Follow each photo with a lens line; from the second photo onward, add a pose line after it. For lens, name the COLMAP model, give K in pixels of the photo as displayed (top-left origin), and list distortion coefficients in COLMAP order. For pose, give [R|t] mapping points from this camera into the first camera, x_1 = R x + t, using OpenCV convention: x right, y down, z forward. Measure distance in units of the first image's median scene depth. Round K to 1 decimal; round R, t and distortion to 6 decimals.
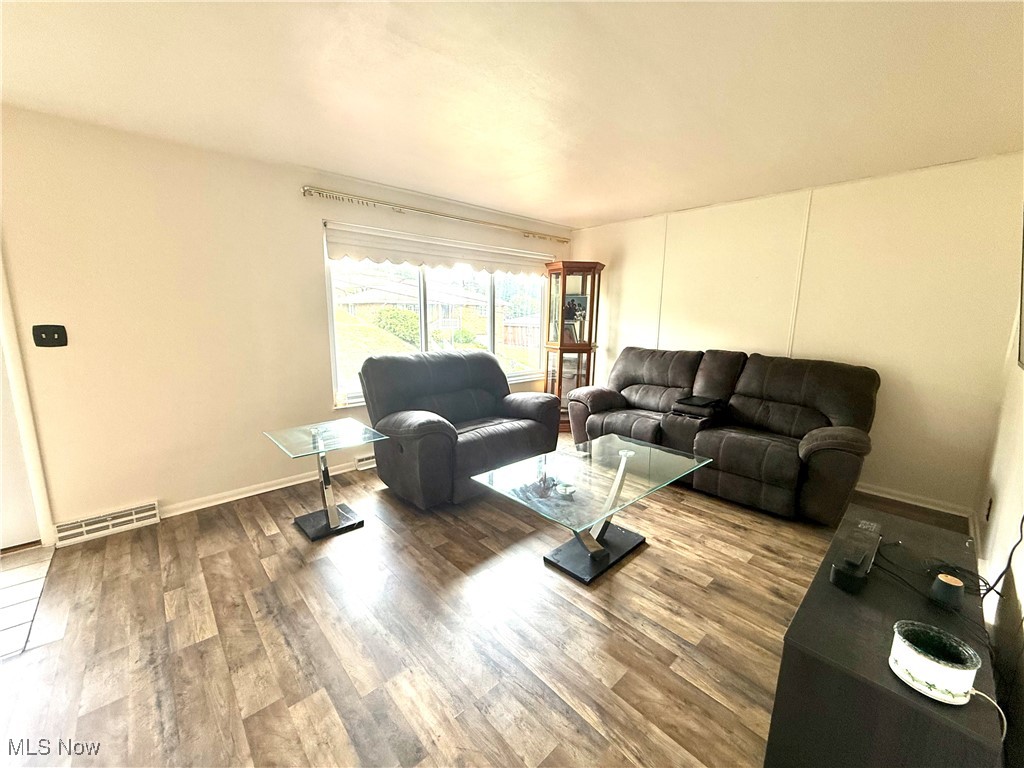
lens RADIAL K [[406.1, 0, 512.0], [0, 406.1, 384.0], [0, 0, 1]] dist [0.000837, 0.000100]
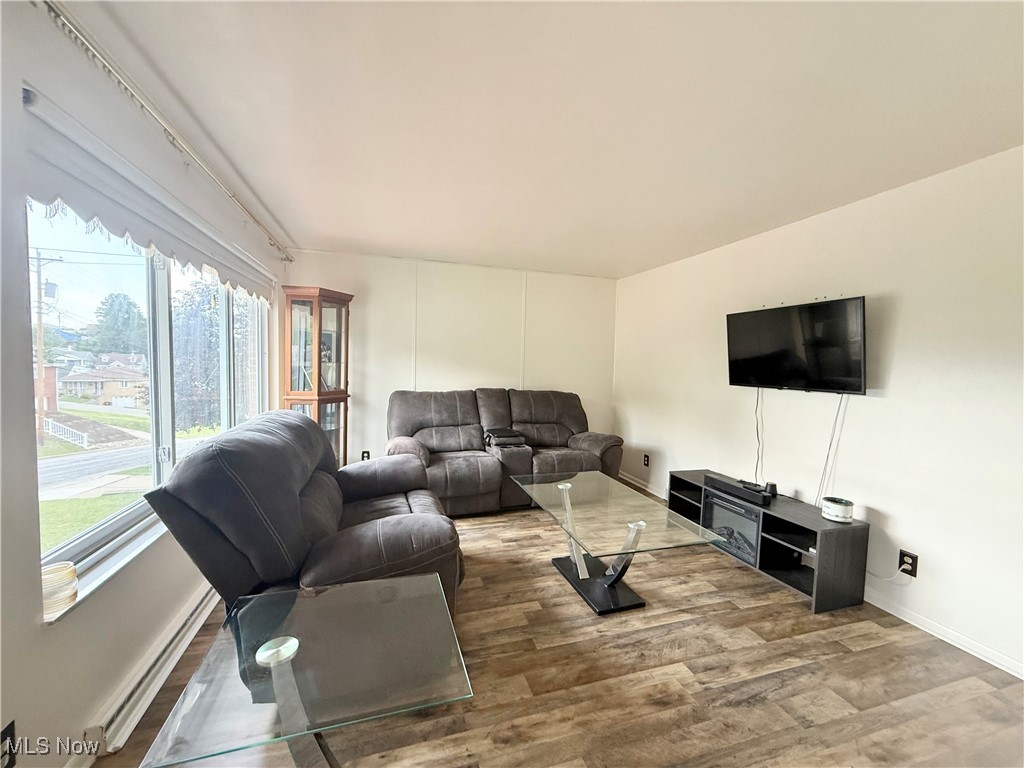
lens RADIAL K [[406.1, 0, 512.0], [0, 406.1, 384.0], [0, 0, 1]] dist [0.000837, 0.000100]
pose [[0.435669, -0.051988, 0.898605, -0.596709], [0.136176, 0.990646, -0.008709, -0.087269], [-0.889746, 0.126163, 0.438673, 0.495372]]
